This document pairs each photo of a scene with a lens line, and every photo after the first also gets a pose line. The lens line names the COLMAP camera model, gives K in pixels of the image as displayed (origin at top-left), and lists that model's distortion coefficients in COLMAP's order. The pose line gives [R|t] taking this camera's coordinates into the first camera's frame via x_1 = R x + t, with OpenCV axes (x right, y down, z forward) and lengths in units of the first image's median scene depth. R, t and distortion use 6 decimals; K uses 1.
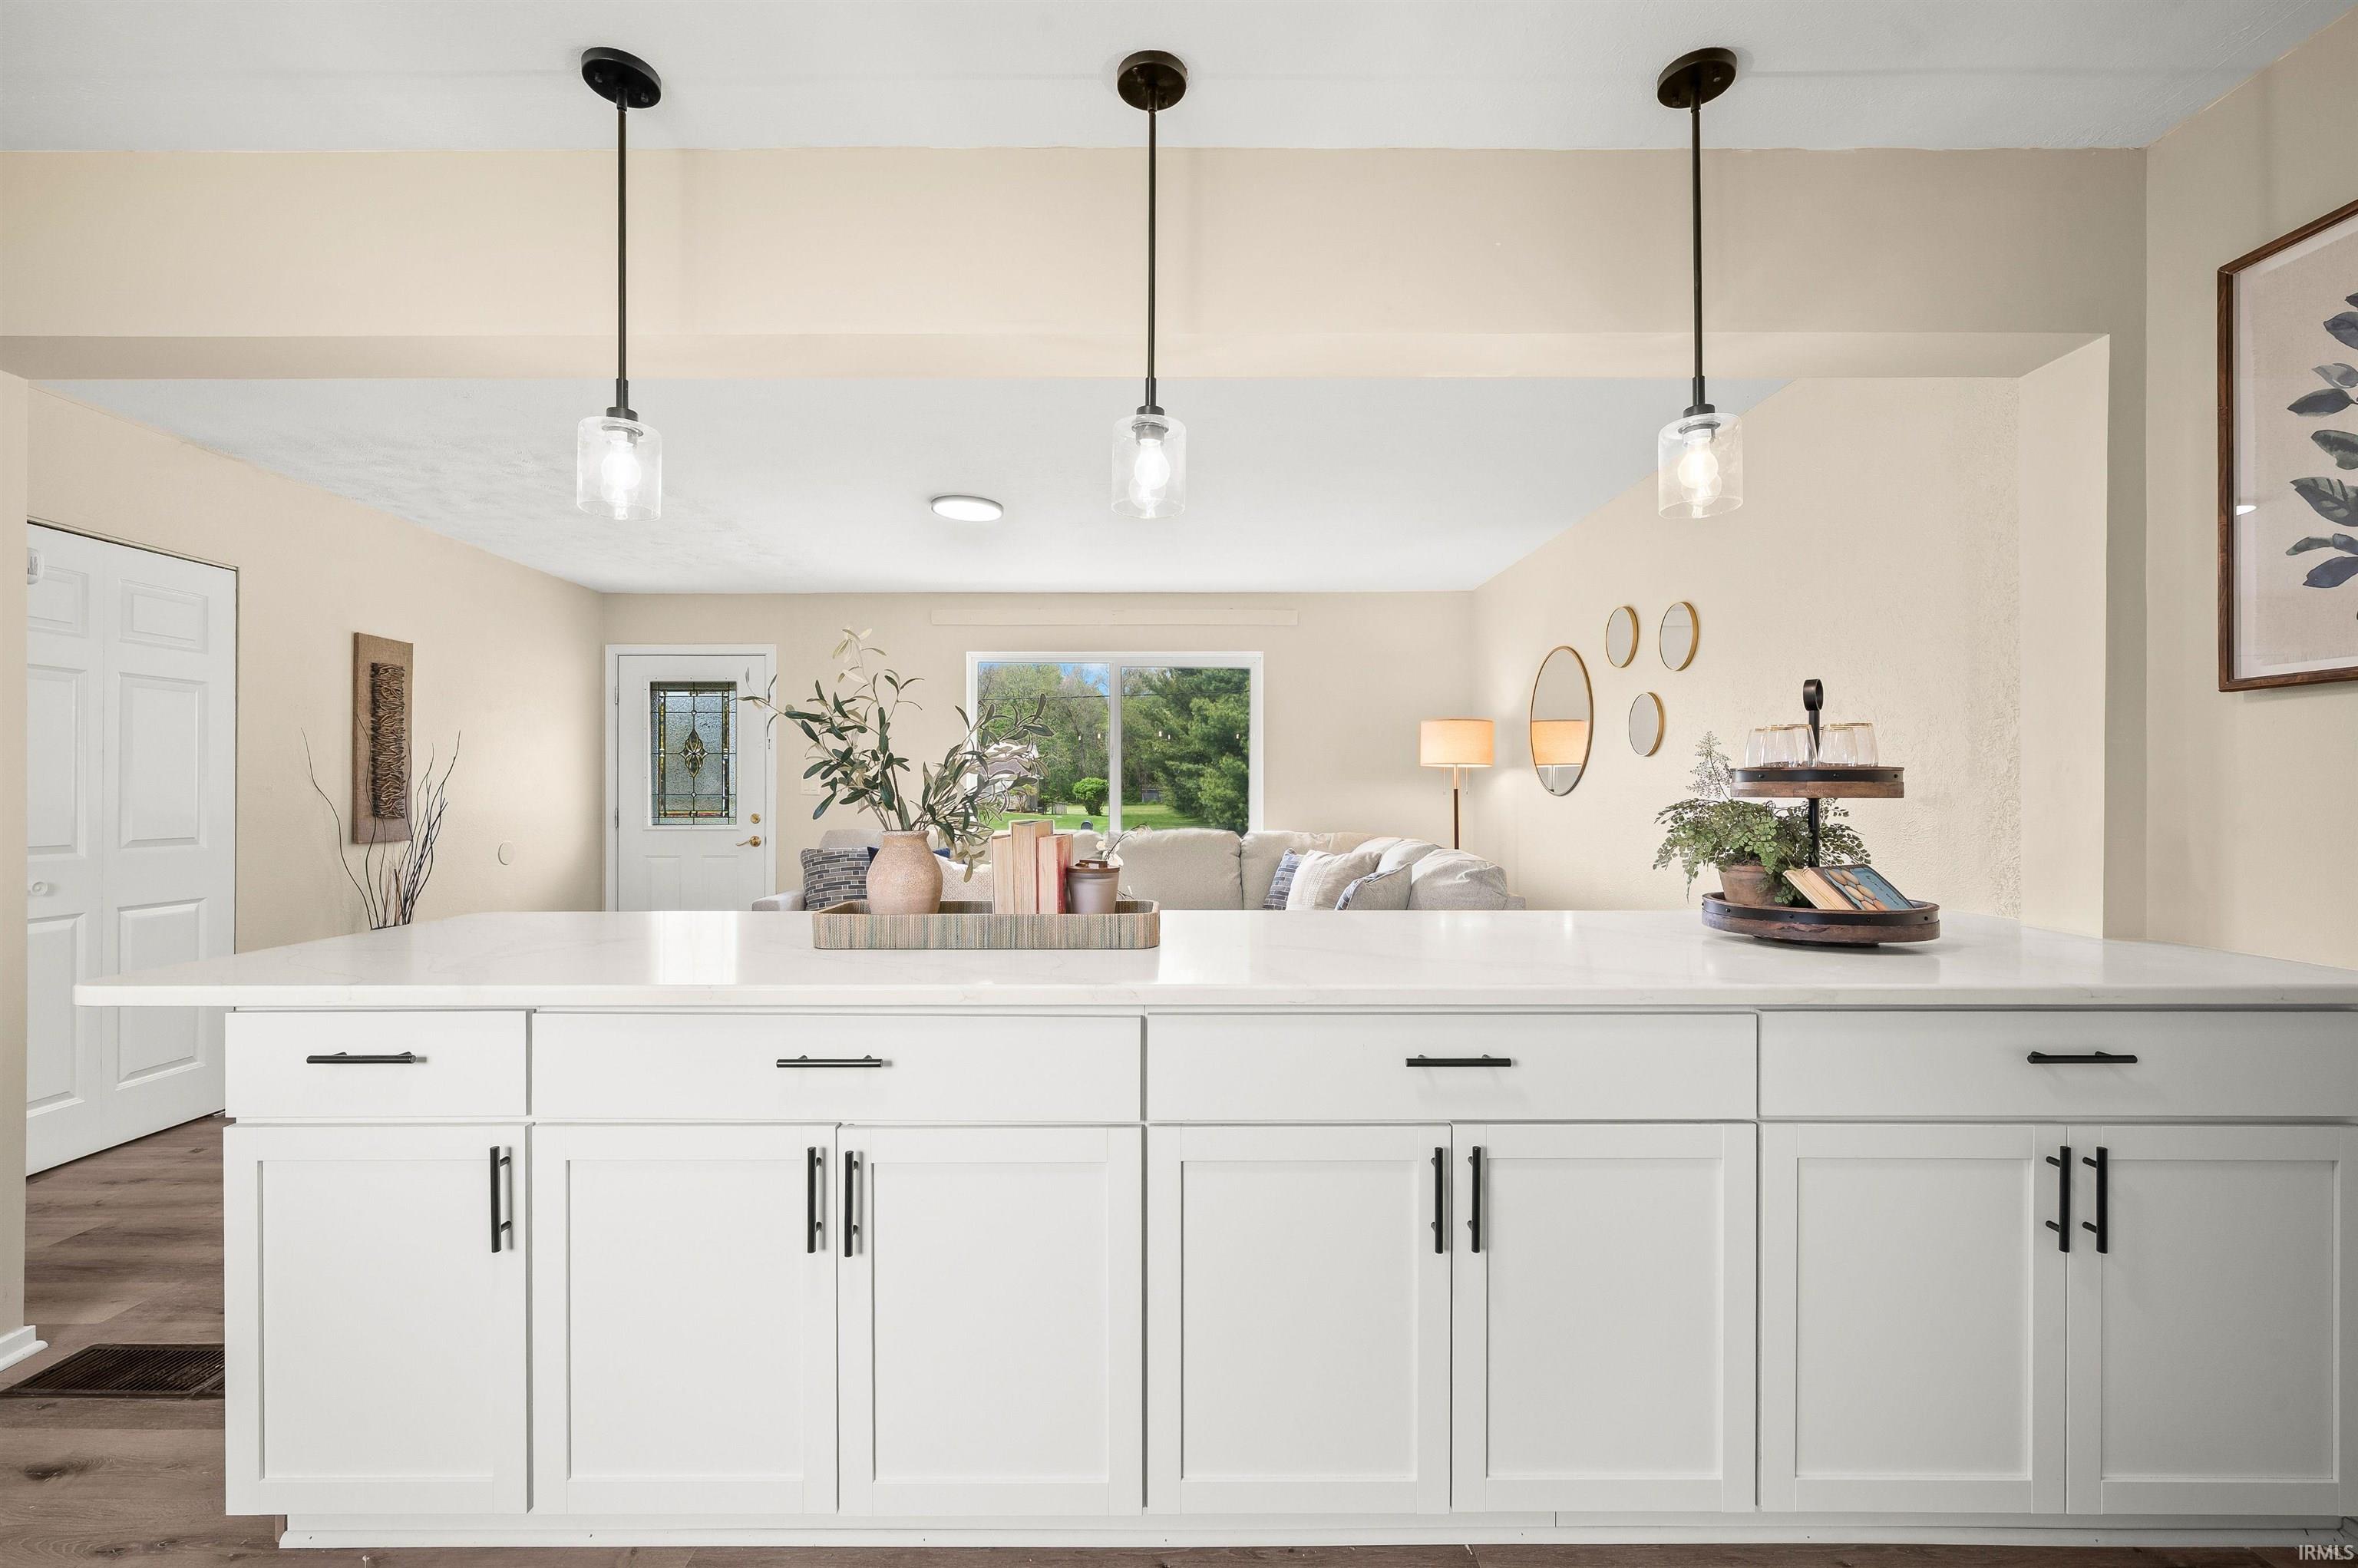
lens RADIAL K [[982.1, 0, 1179.0], [0, 982.1, 784.0], [0, 0, 1]] dist [0.000744, 0.000166]
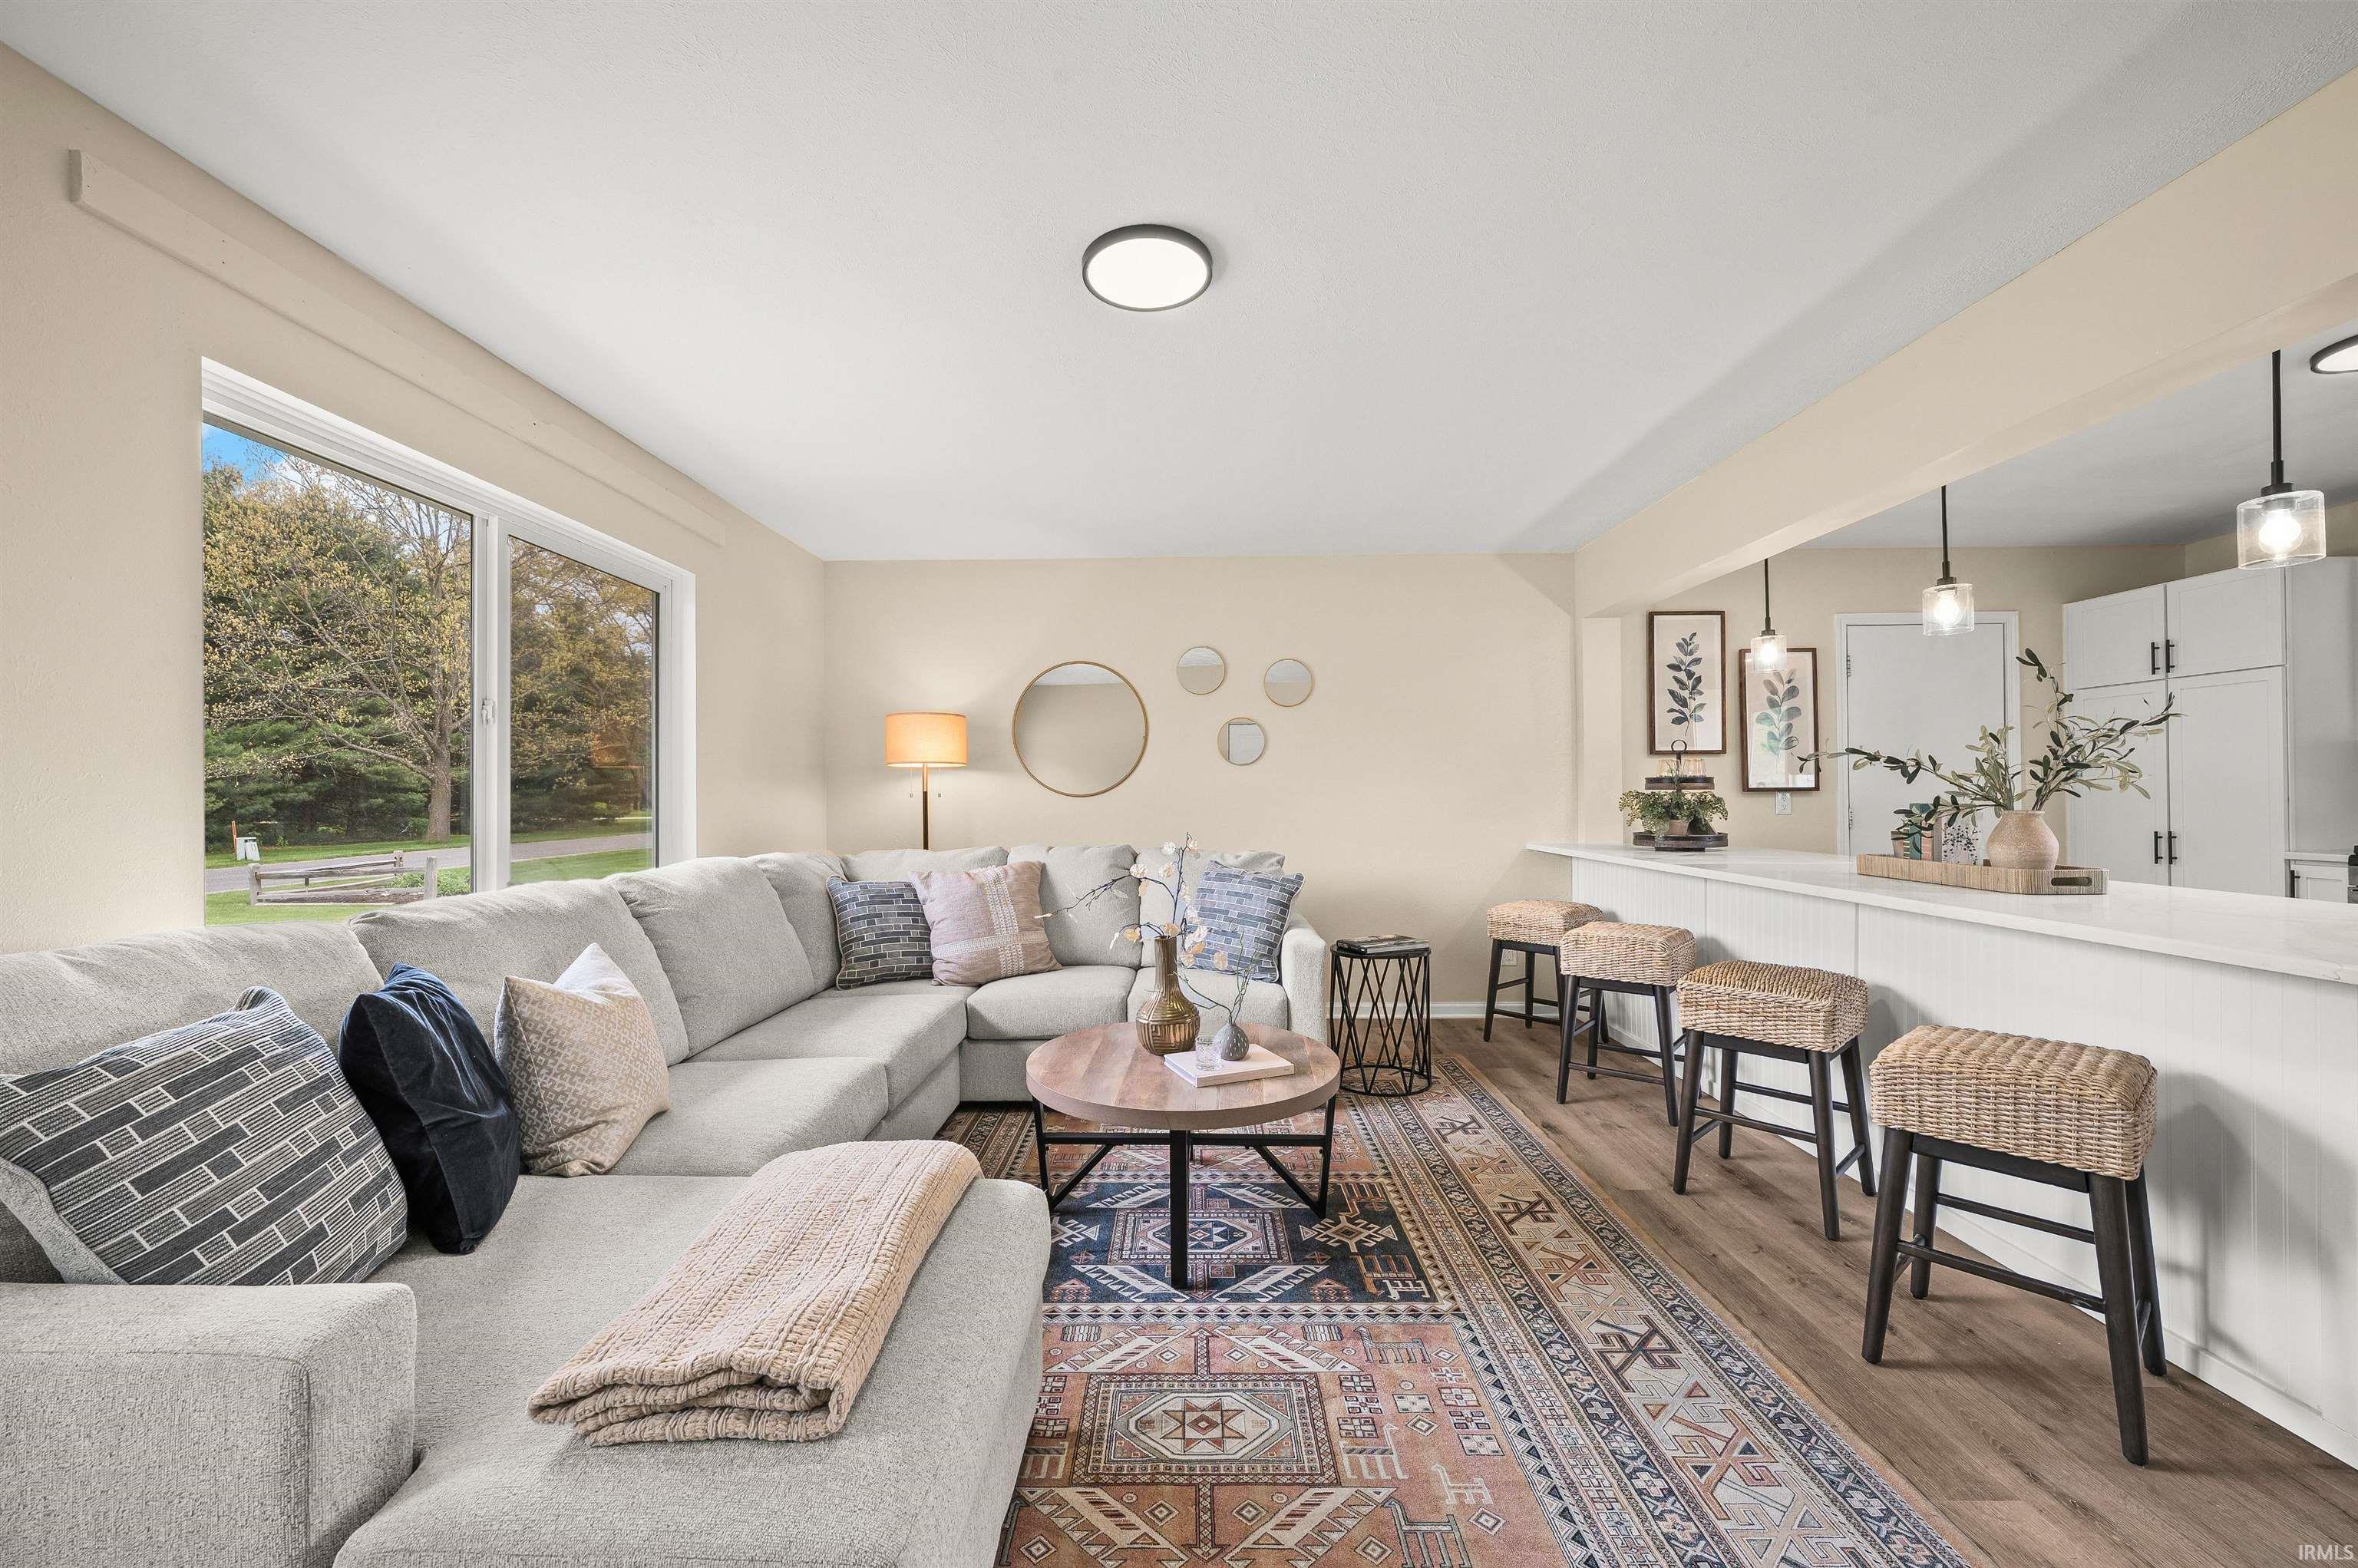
lens RADIAL K [[938.9, 0, 1173.6], [0, 938.9, 788.4], [0, 0, 1]] dist [-0.000786, -0.000213]
pose [[0.015744, 0.005657, 0.999860, -0.747658], [0.000851, 0.999984, -0.005671, 0.009858], [-0.999876, 0.000940, 0.015739, 0.999822]]
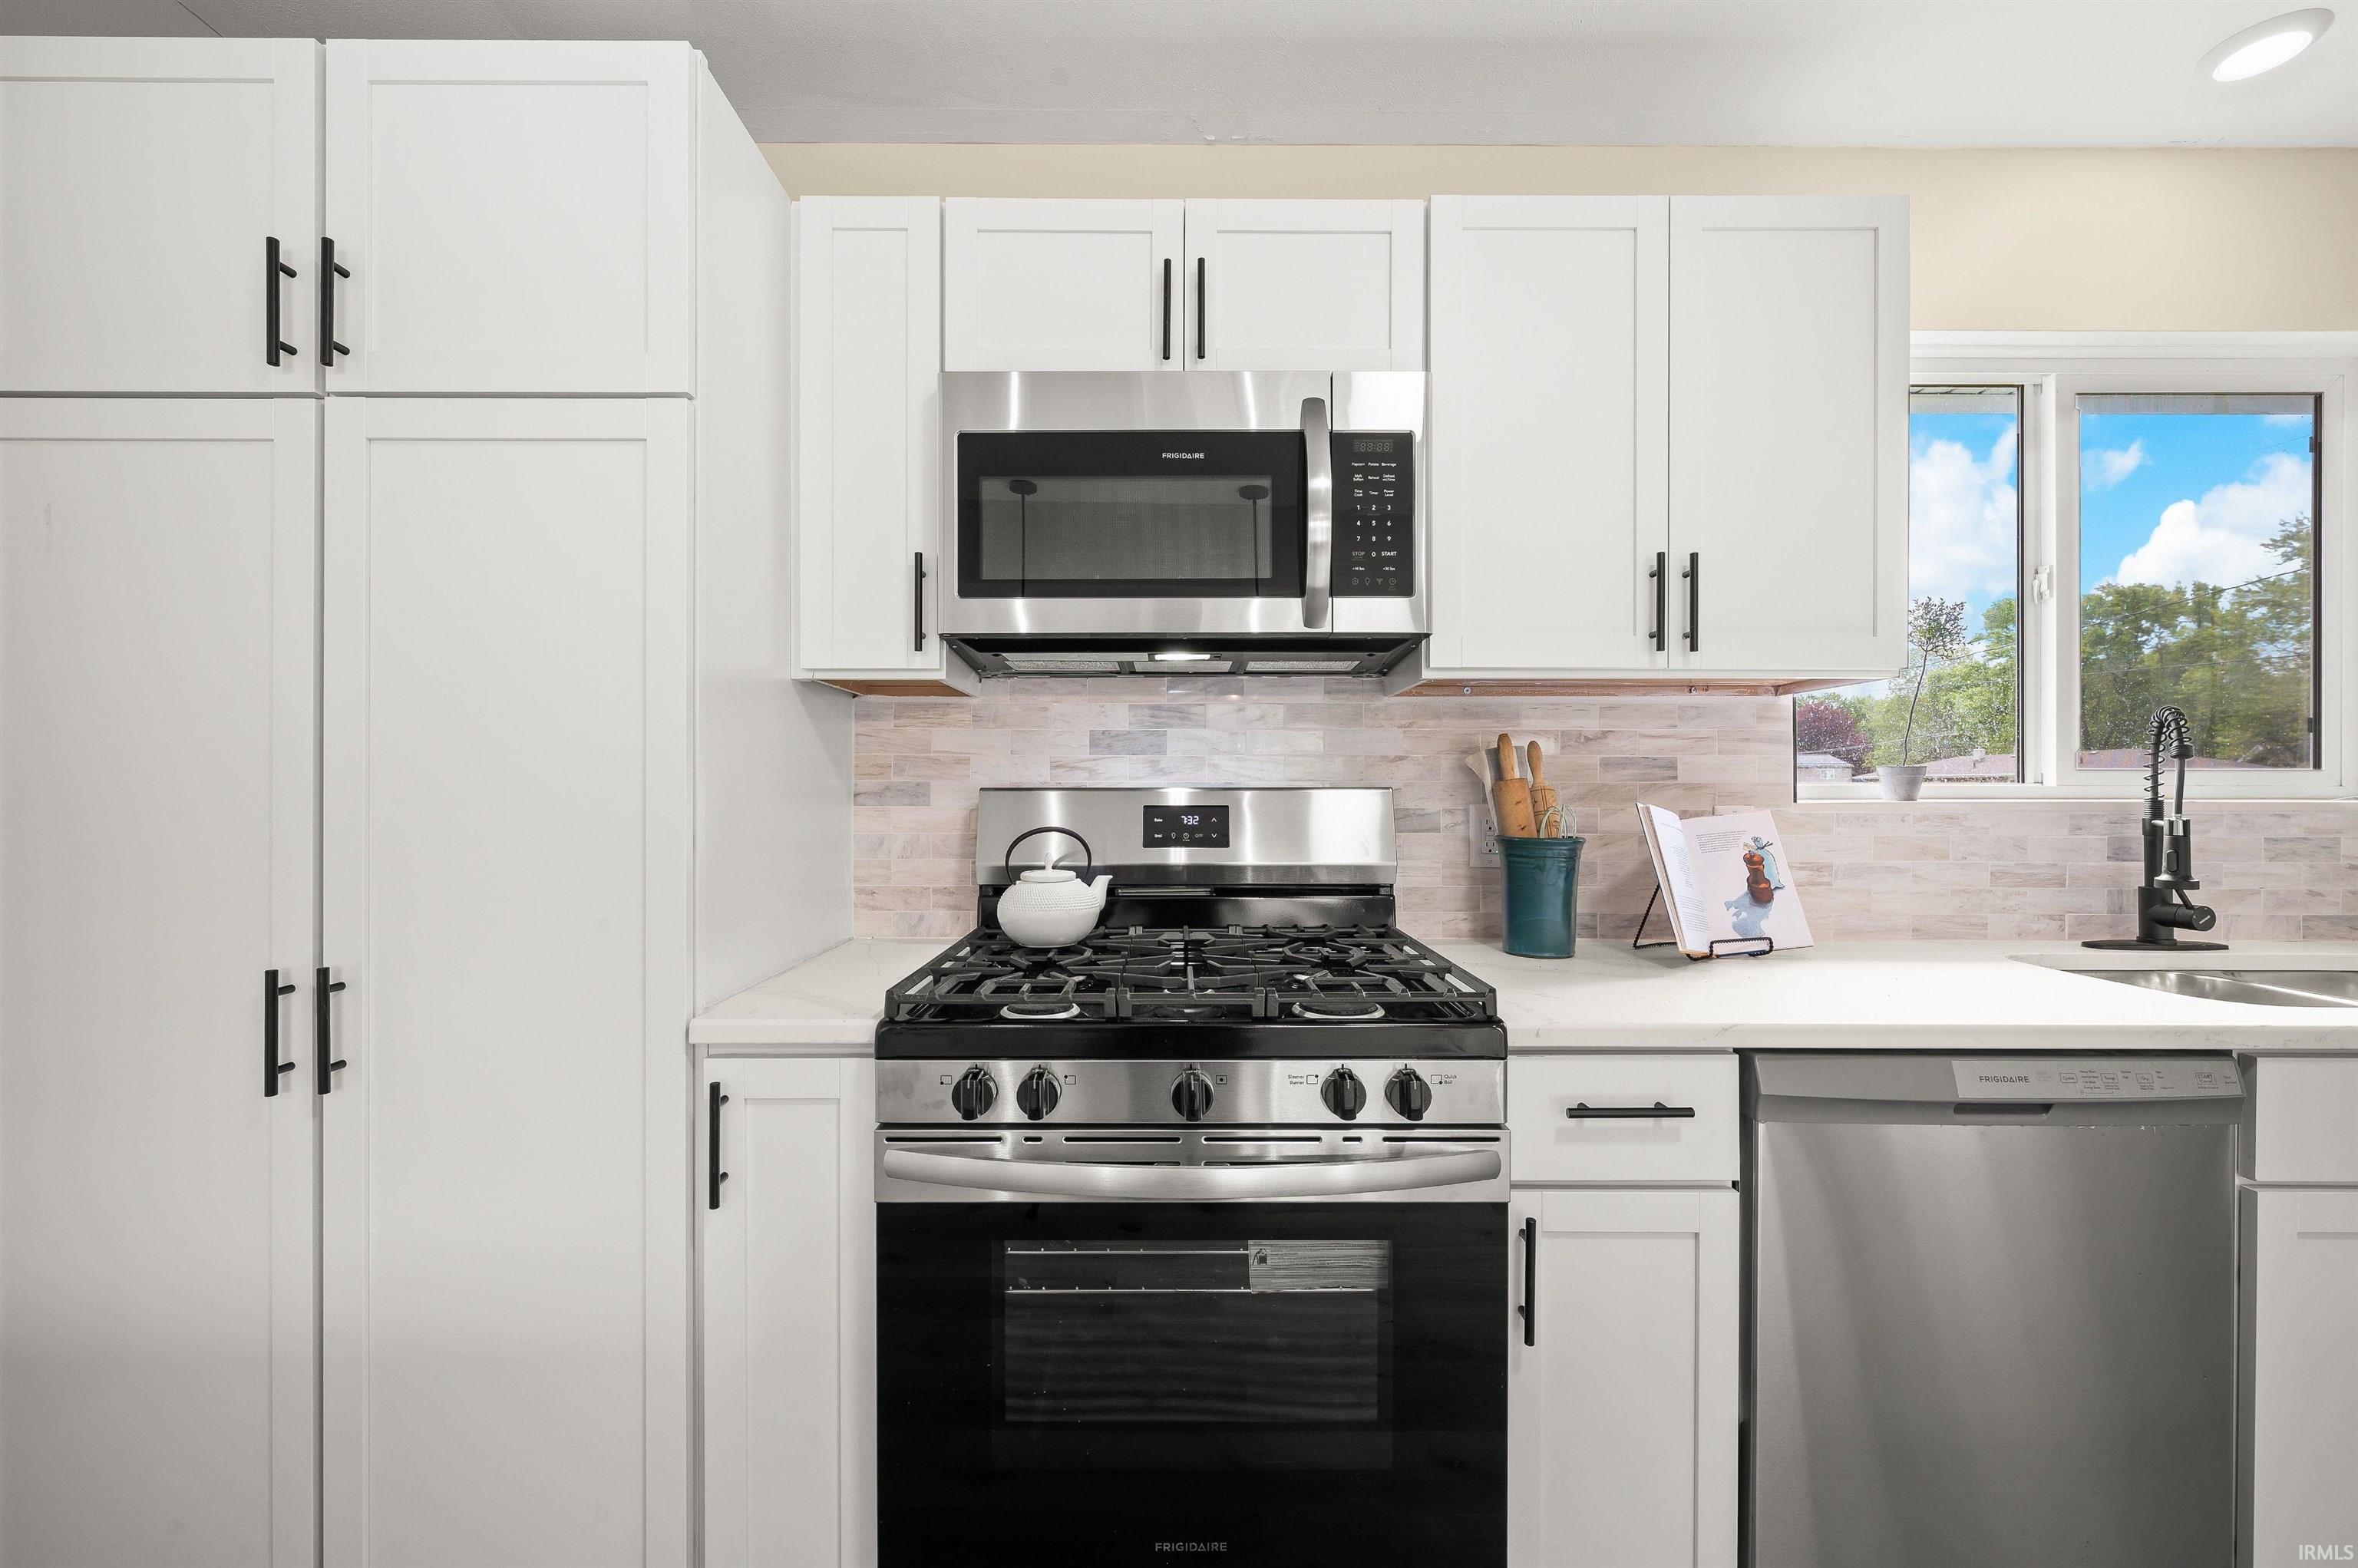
lens RADIAL K [[935.5, 0, 1174.0], [0, 935.5, 788.8], [0, 0, 1]] dist [-0.001369, 0.000008]
pose [[-0.999998, -0.002009, 0.000780, 0.070373], [-0.002016, 0.999958, -0.008967, 0.002089], [-0.000762, -0.008969, -0.999959, 0.175429]]
